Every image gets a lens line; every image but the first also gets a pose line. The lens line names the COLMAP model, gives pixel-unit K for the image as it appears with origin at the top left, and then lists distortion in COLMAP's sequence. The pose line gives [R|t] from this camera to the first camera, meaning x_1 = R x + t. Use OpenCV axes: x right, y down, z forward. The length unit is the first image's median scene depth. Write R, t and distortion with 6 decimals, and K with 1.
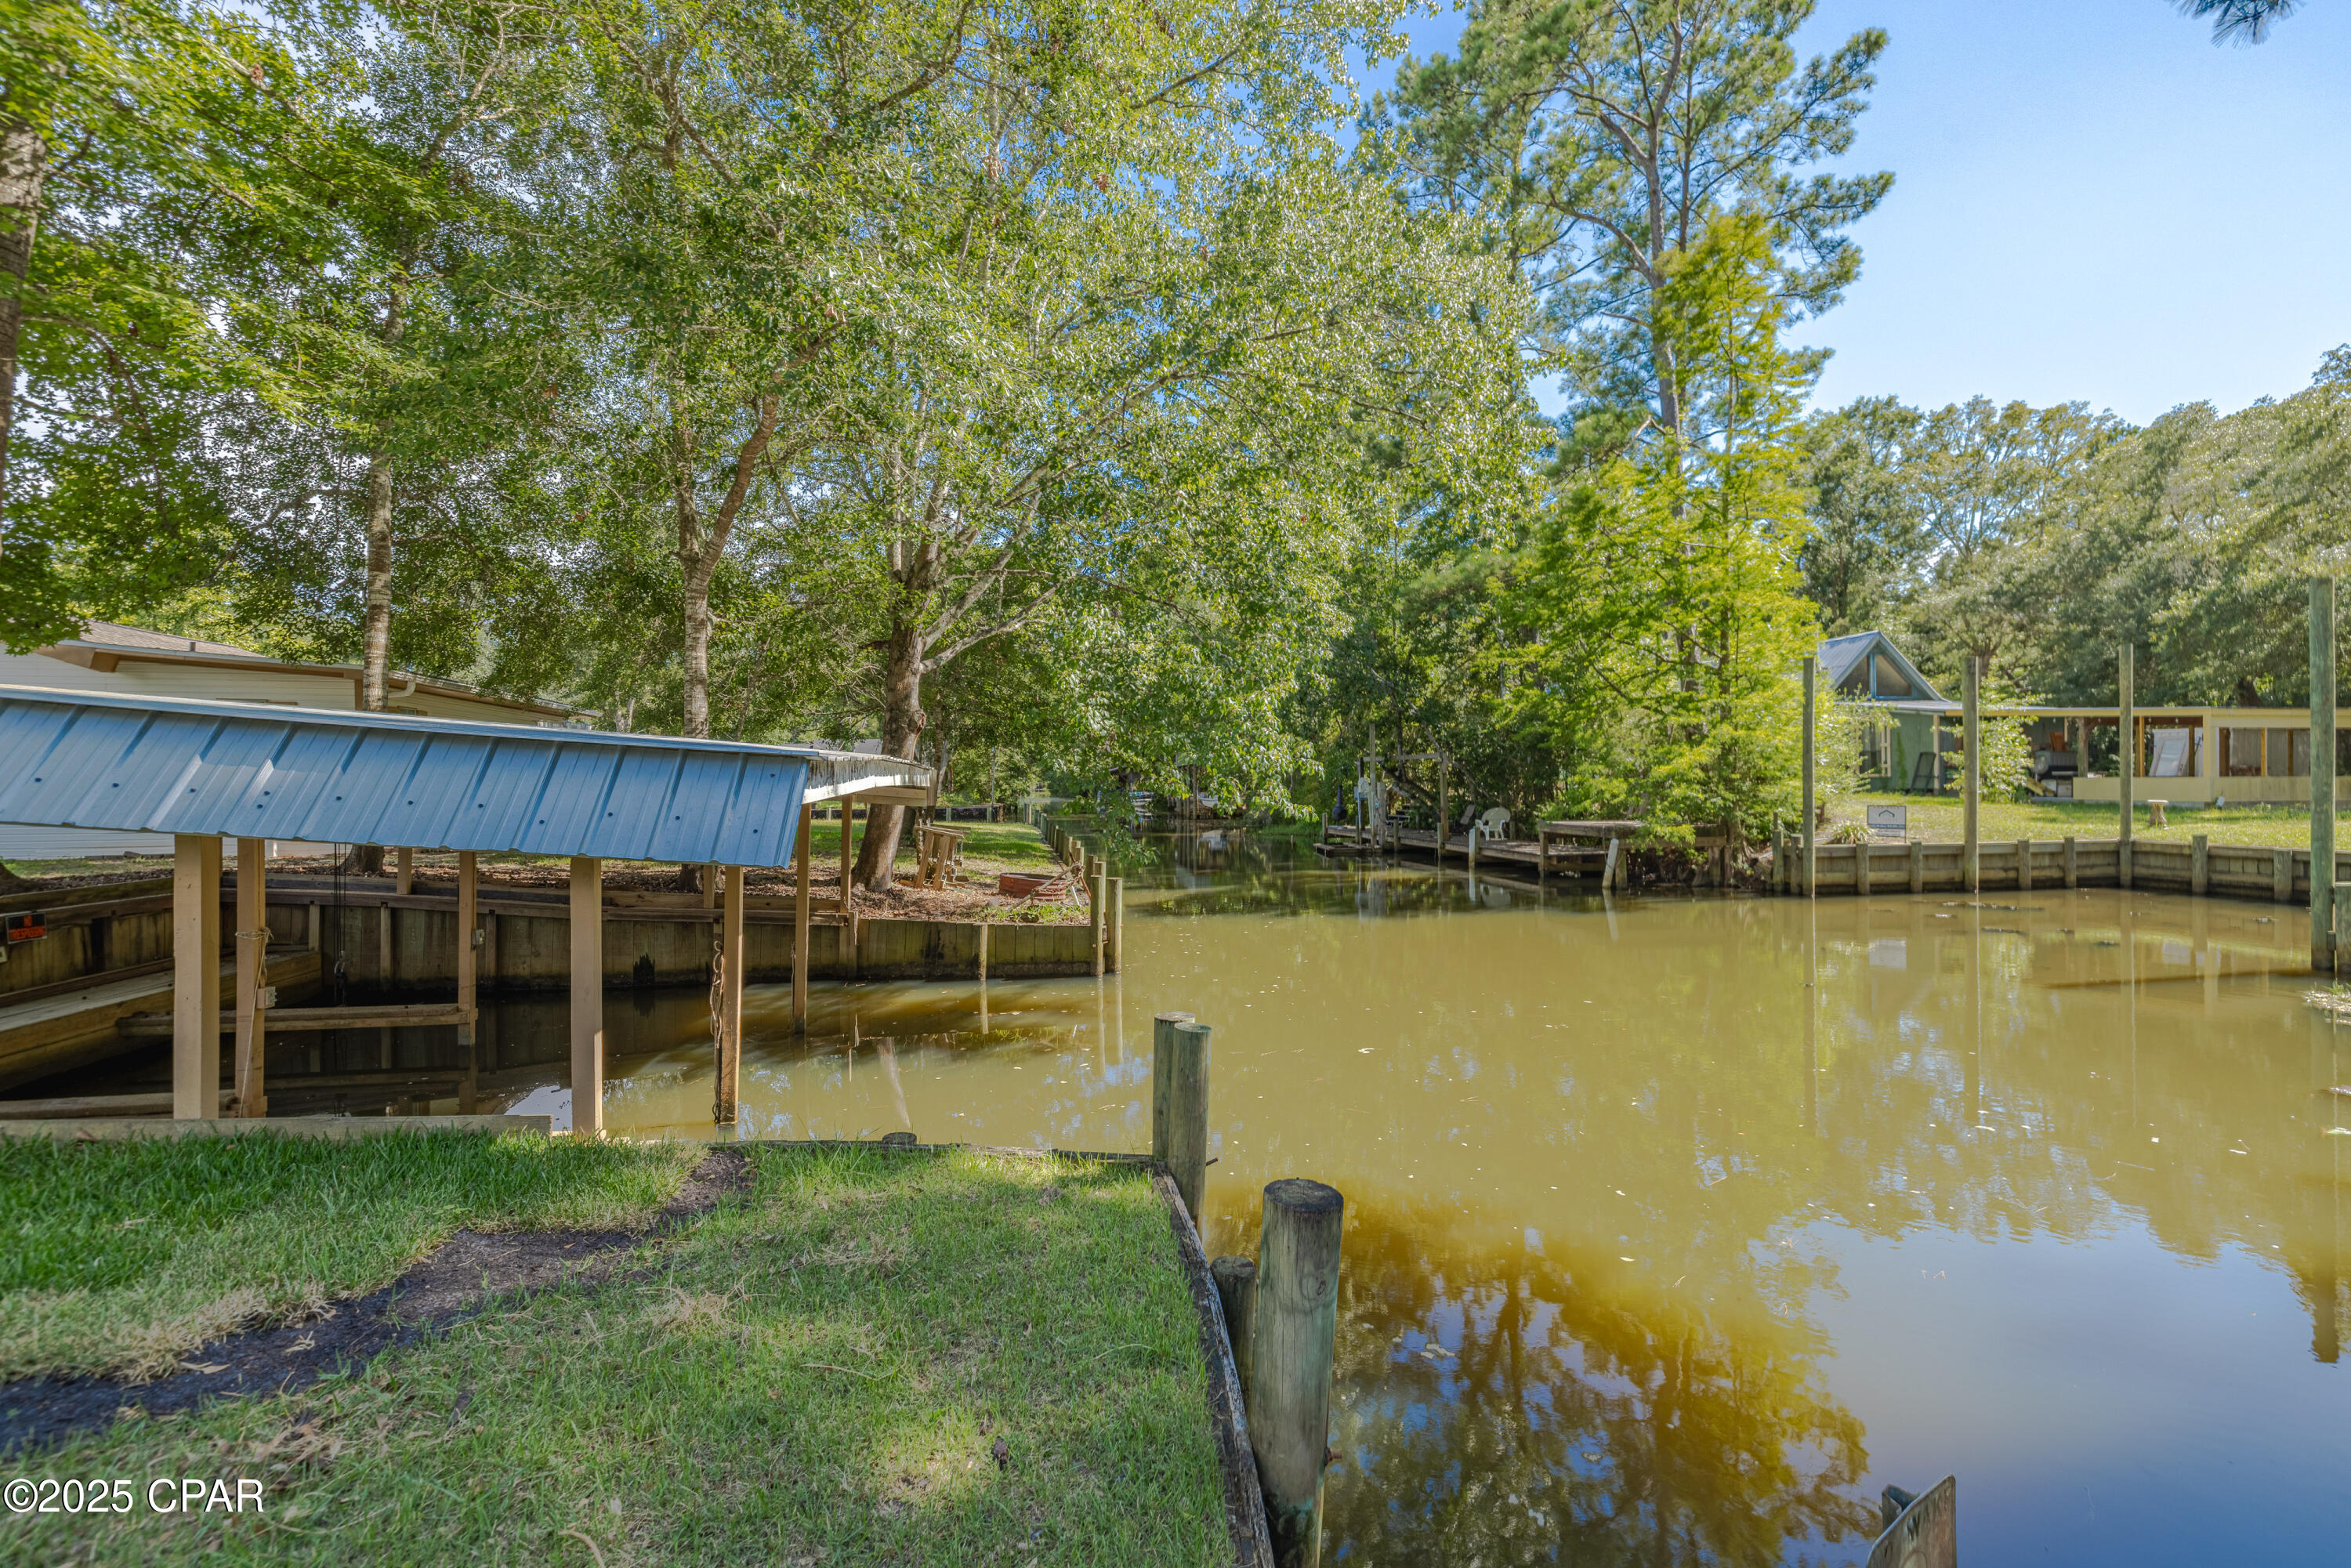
lens RADIAL K [[1012.0, 0, 1156.2], [0, 1012.0, 782.3], [0, 0, 1]] dist [-0.004621, 0.001728]
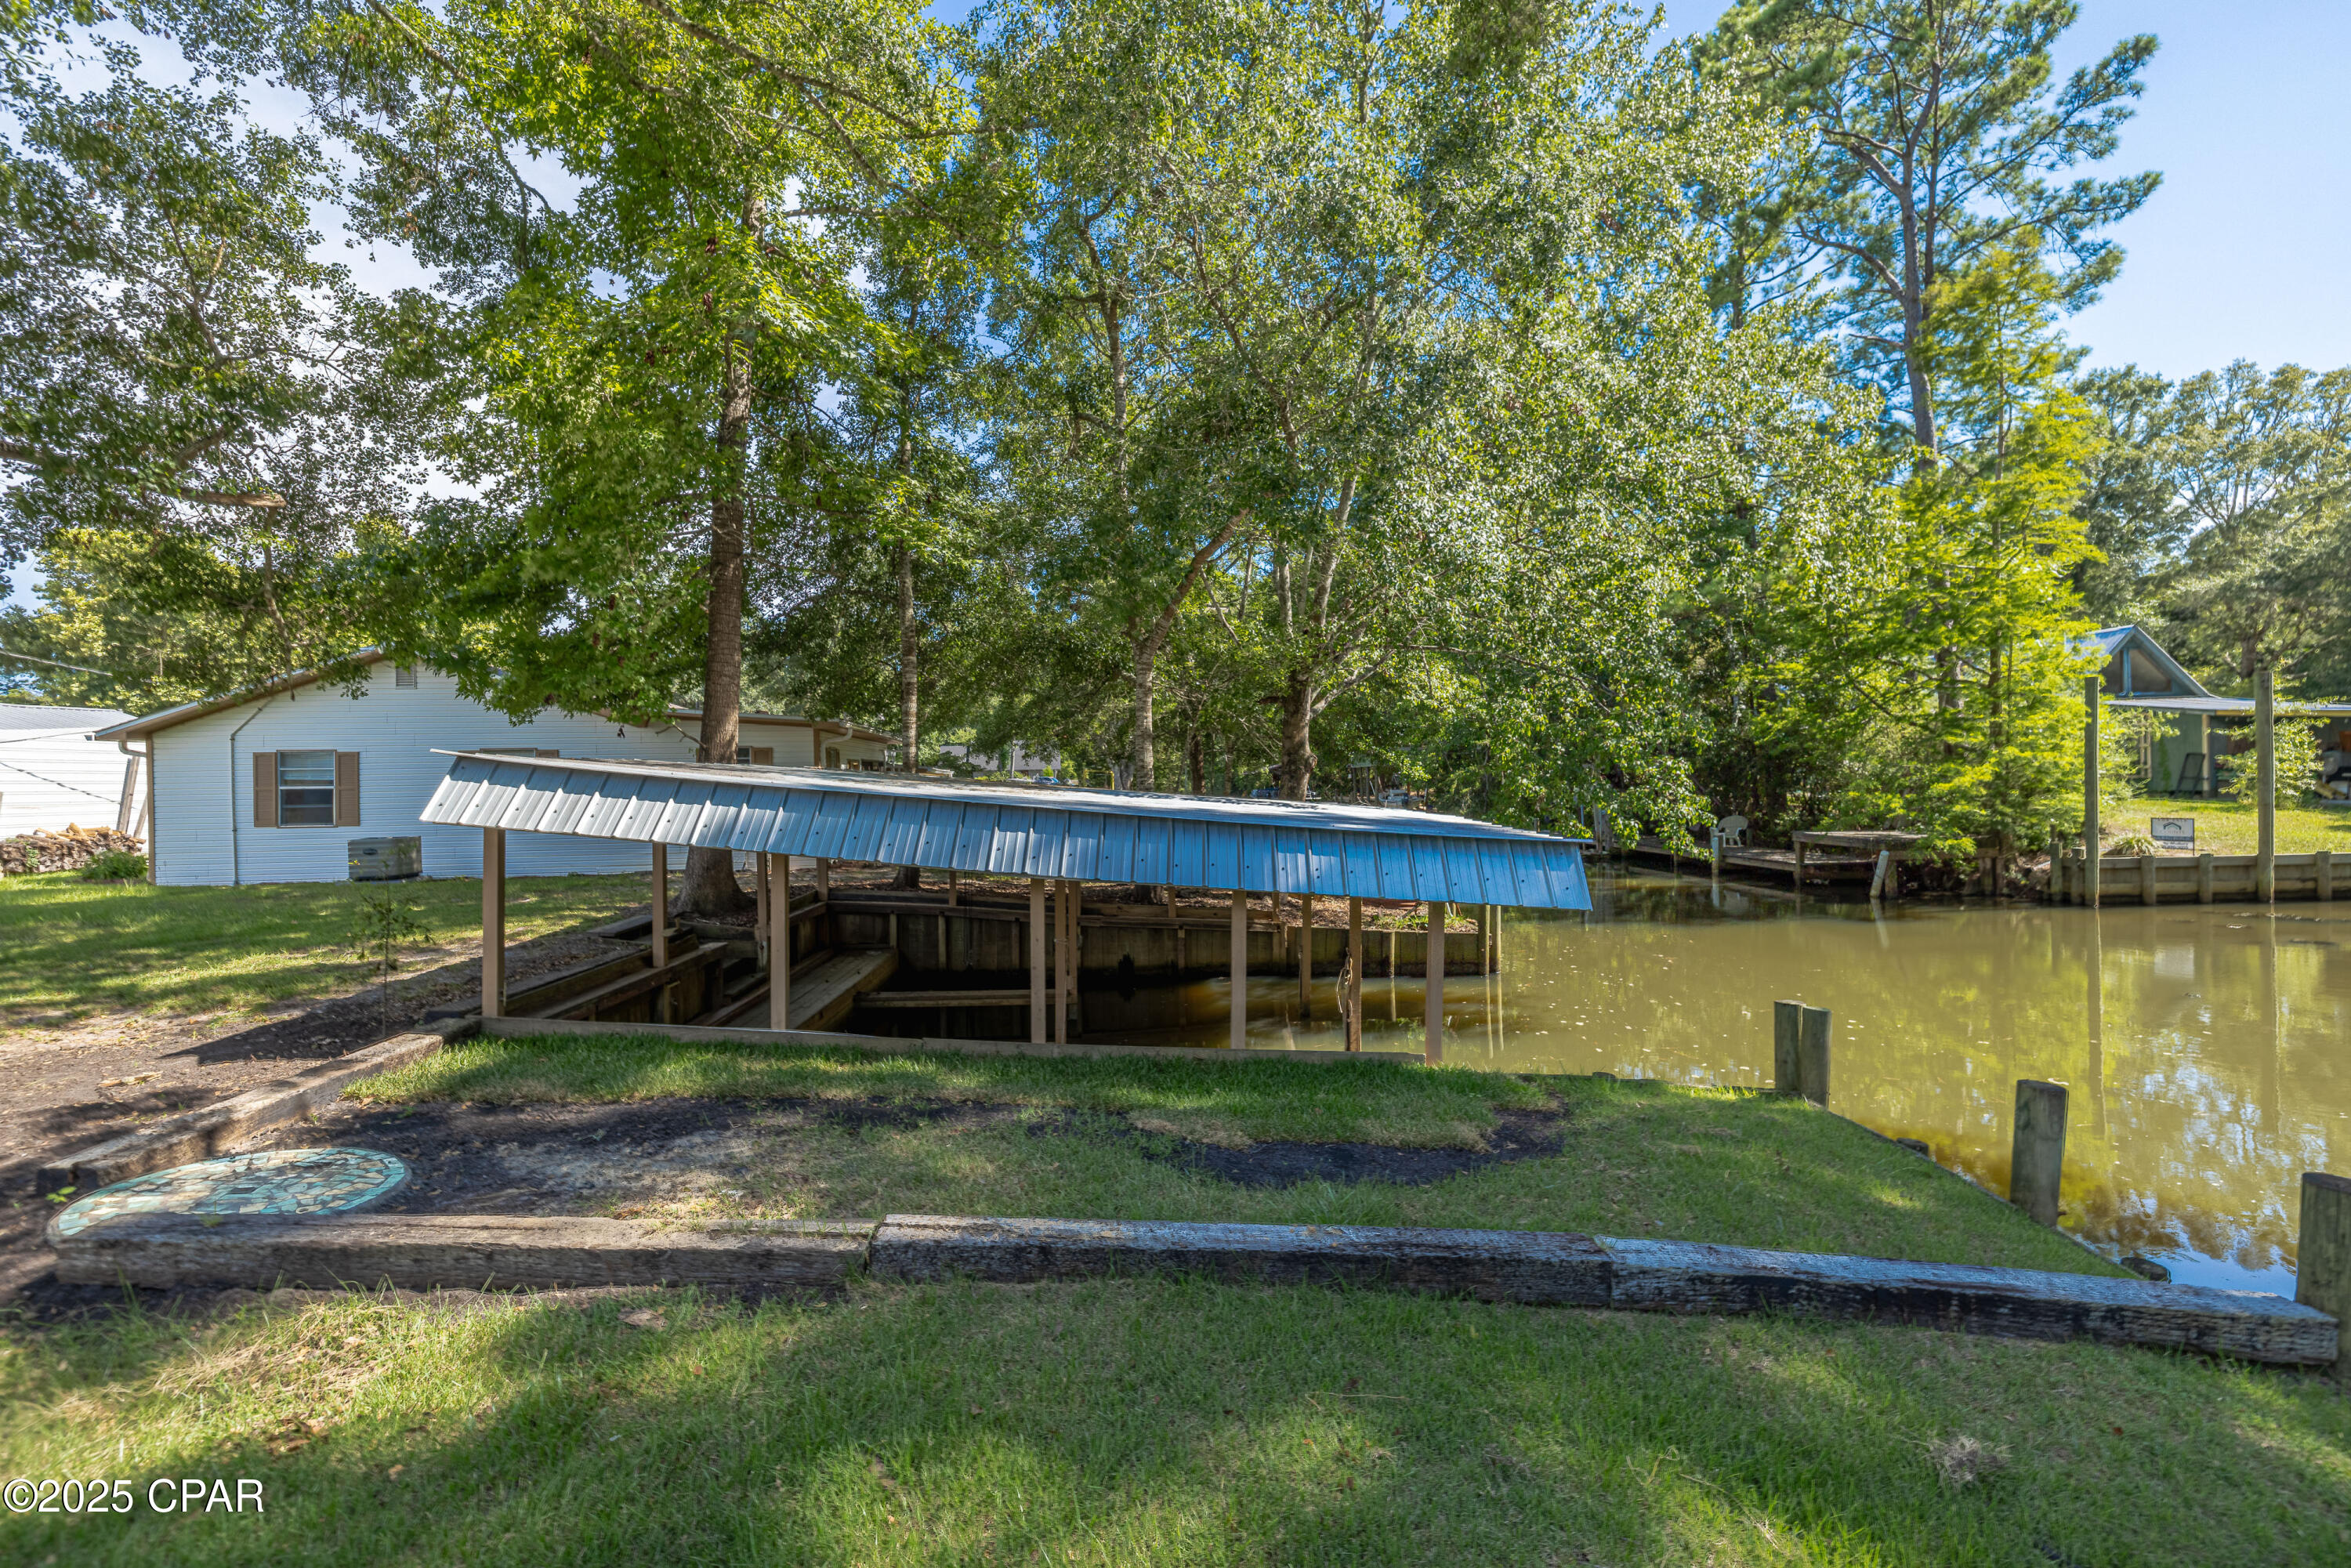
lens RADIAL K [[1012.0, 0, 1193.6], [0, 1012.0, 784.7], [0, 0, 1]] dist [-0.004621, 0.001728]
pose [[0.993106, -0.009913, -0.116798, -0.101170], [0.010232, 0.999945, 0.002134, -0.016185], [0.116770, -0.003315, 0.993153, -0.092723]]
